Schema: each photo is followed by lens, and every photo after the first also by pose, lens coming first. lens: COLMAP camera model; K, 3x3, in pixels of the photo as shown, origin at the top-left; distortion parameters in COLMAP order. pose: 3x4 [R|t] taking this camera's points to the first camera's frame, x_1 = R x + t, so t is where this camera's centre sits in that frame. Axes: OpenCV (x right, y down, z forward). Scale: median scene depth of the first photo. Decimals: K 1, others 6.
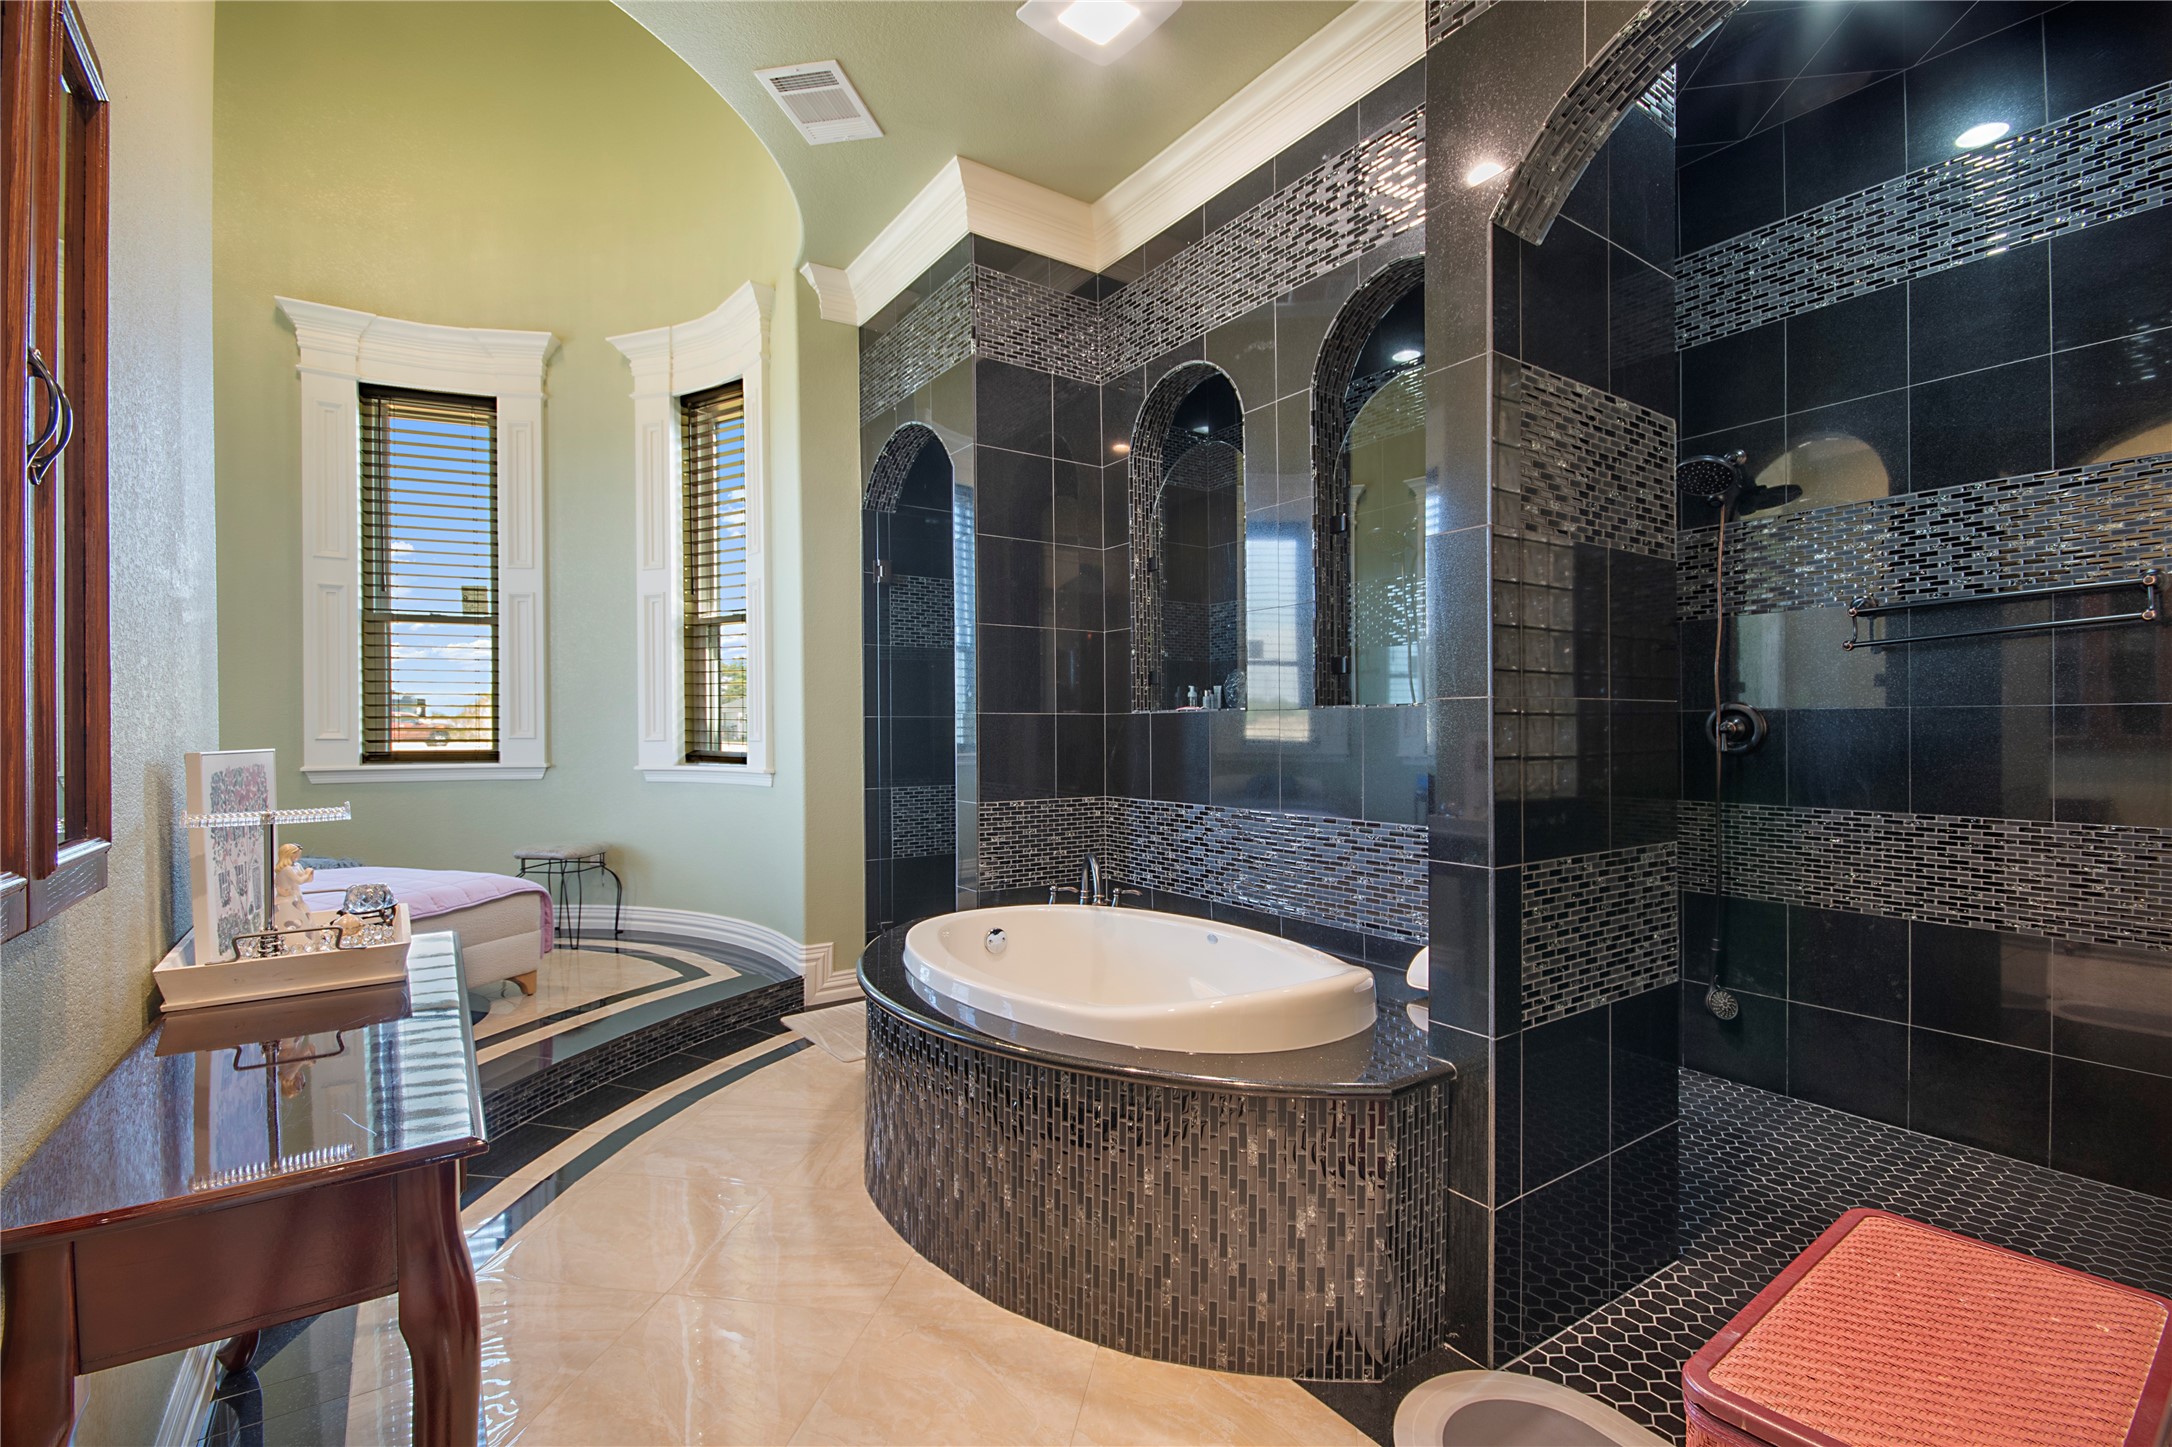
lens RADIAL K [[960.6, 0, 1117.4], [0, 960.6, 733.5], [0, 0, 1]] dist [0.006656, -0.009448]
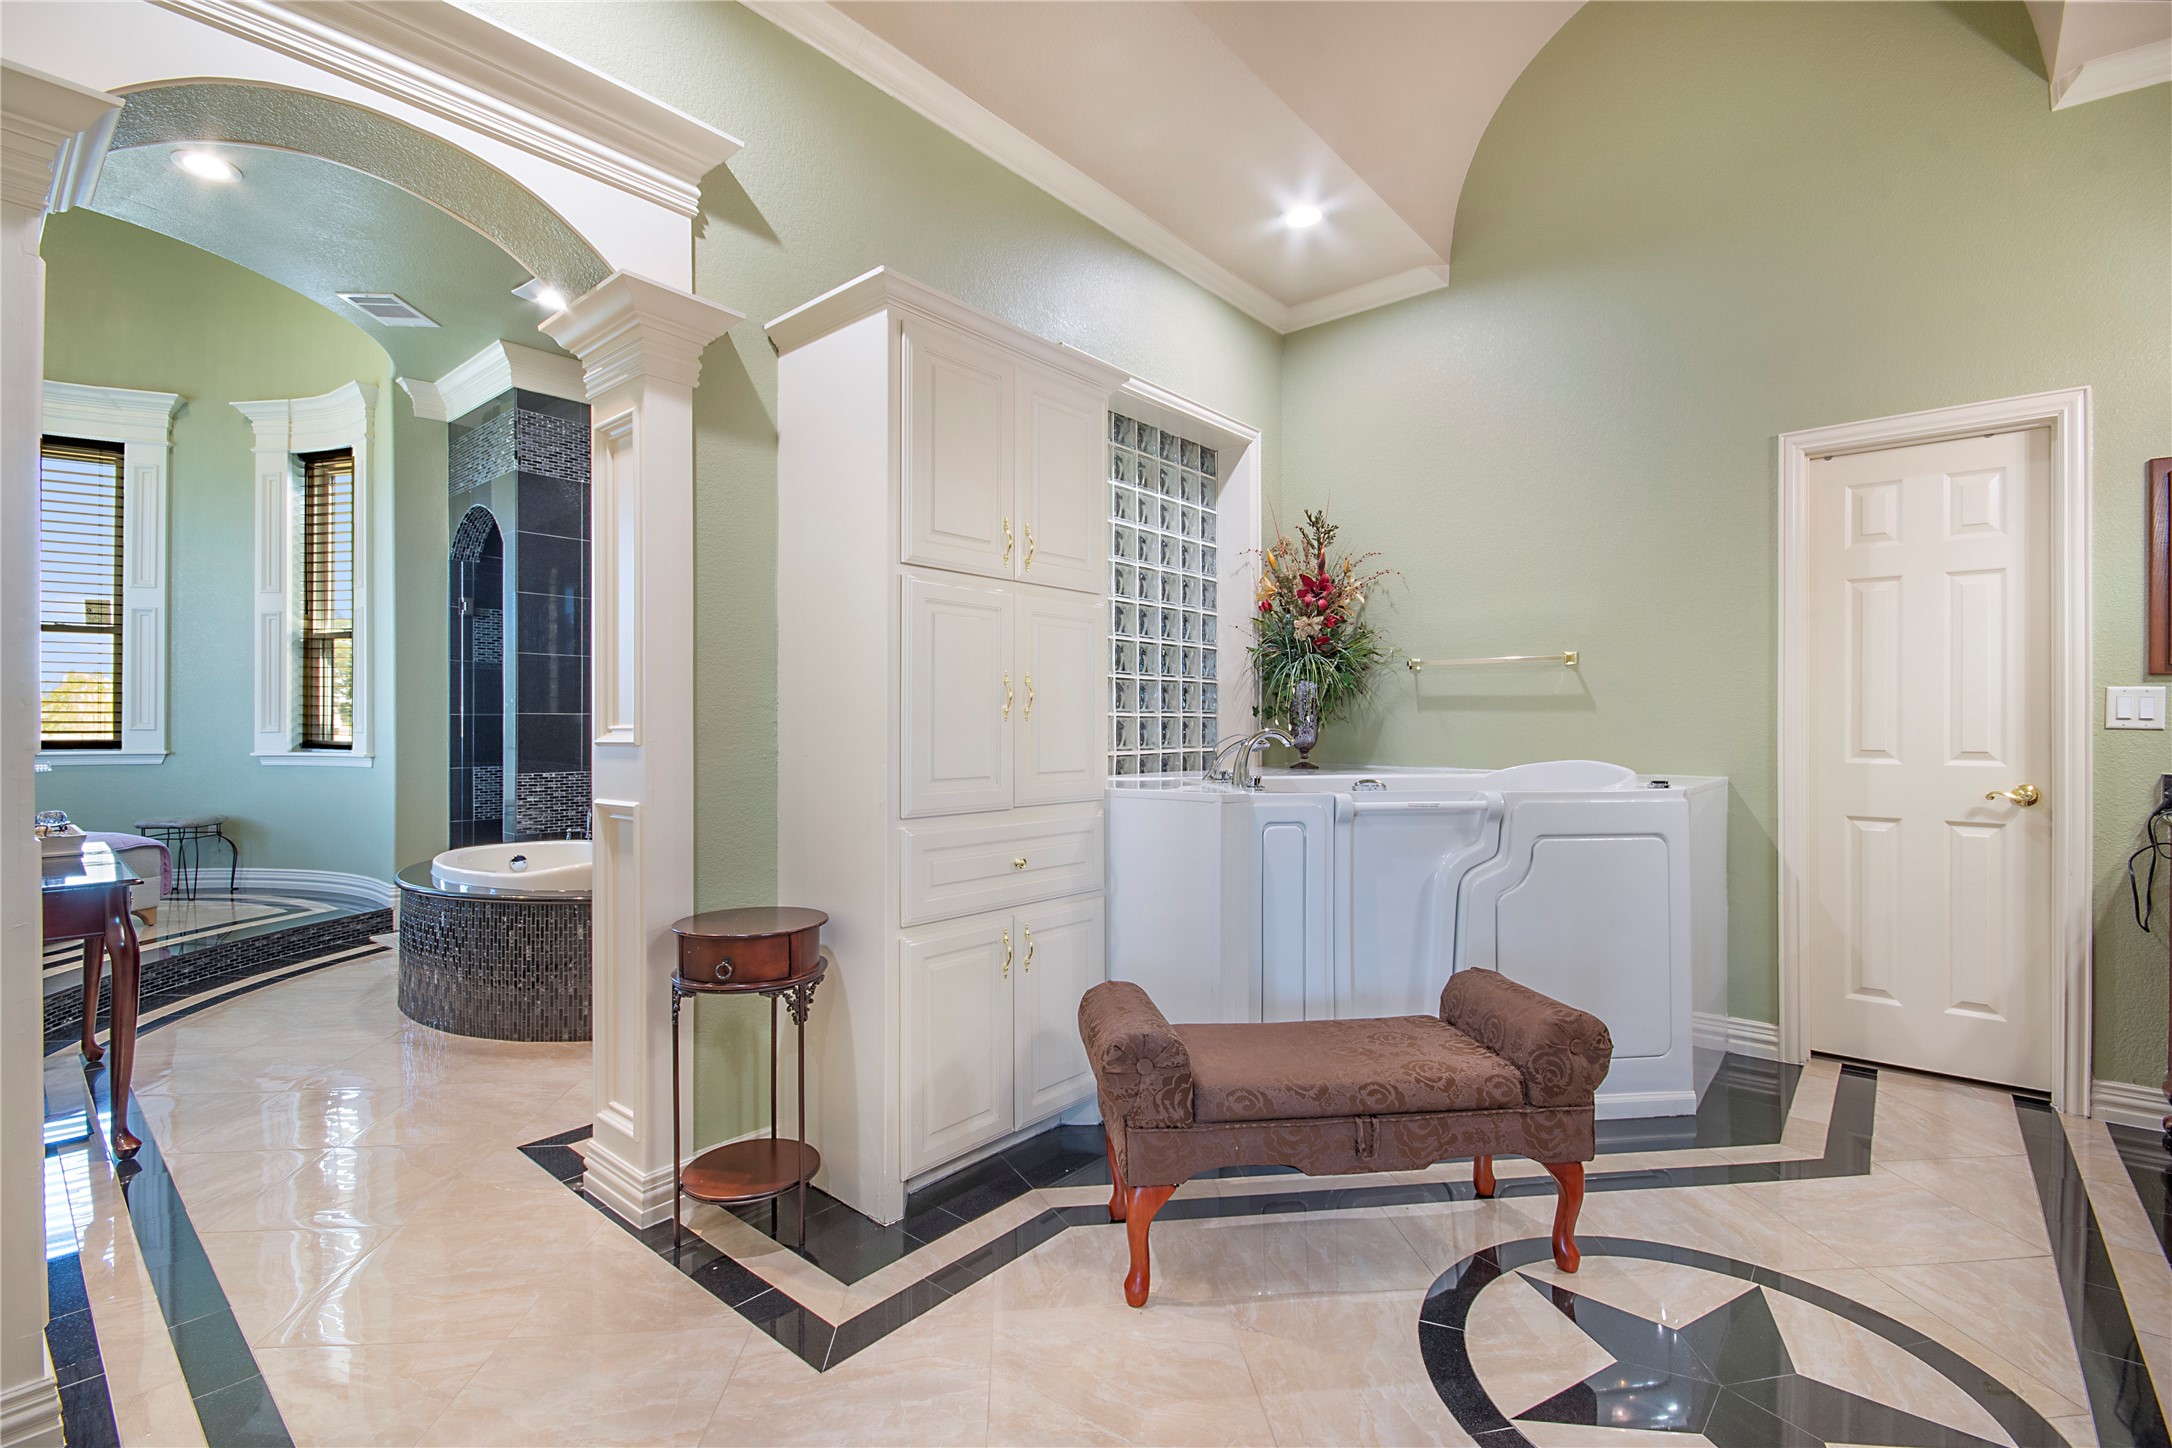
lens RADIAL K [[960.6, 0, 1087.1], [0, 960.6, 719.7], [0, 0, 1]] dist [0.006656, -0.009448]
pose [[0.973431, 0.006126, 0.228897, 0.253684], [-0.003205, 0.999909, -0.013133, 0.004508], [-0.228956, 0.012050, 0.973362, -0.433790]]
